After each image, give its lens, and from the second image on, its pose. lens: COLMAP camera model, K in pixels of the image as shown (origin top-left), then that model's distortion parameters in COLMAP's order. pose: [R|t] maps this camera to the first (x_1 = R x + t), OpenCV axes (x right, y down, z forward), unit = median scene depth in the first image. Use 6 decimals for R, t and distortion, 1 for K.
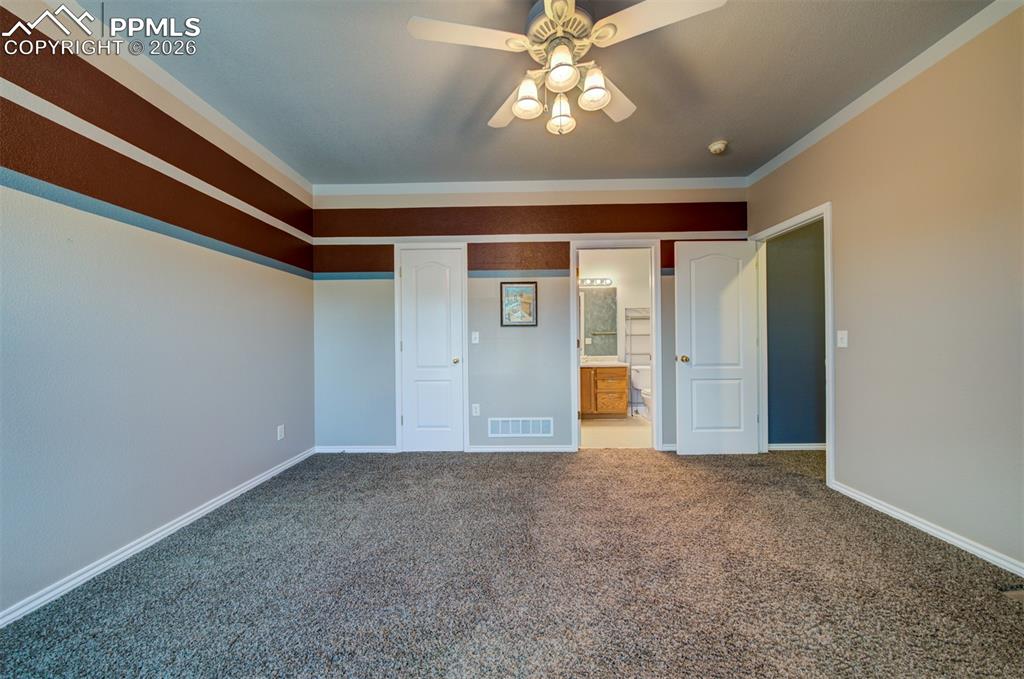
lens RADIAL K [[350.3, 0, 509.1], [0, 350.3, 339.4], [0, 0, 1]] dist [-0.000443, -0.000069]
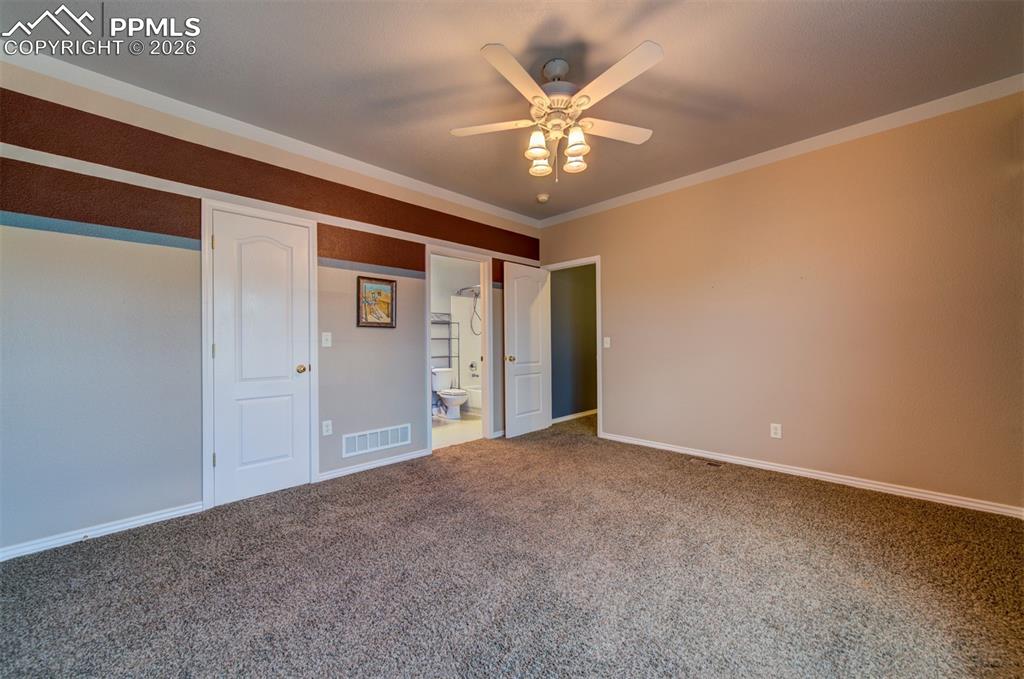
lens RADIAL K [[392.2, 0, 508.6], [0, 392.2, 339.8], [0, 0, 1]] dist [0.011439, -0.000032]
pose [[0.692180, 0.009509, 0.721662, -0.478061], [-0.000988, 0.999925, -0.012229, 0.006363], [-0.721724, 0.007752, 0.692137, 0.057419]]
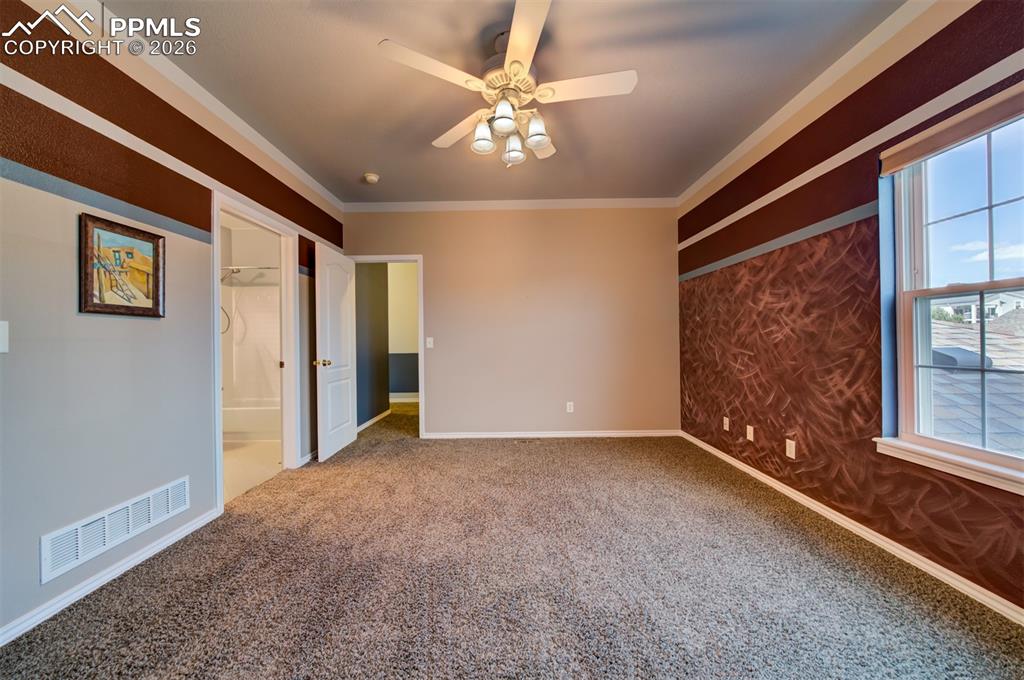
lens RADIAL K [[350.3, 0, 509.1], [0, 350.3, 339.9], [0, 0, 1]] dist [-0.000443, -0.000069]
pose [[-0.016086, 0.014667, 0.999763, -0.484633], [0.008874, 0.999855, -0.014525, 0.009210], [-0.999831, 0.008638, -0.016214, 0.479209]]
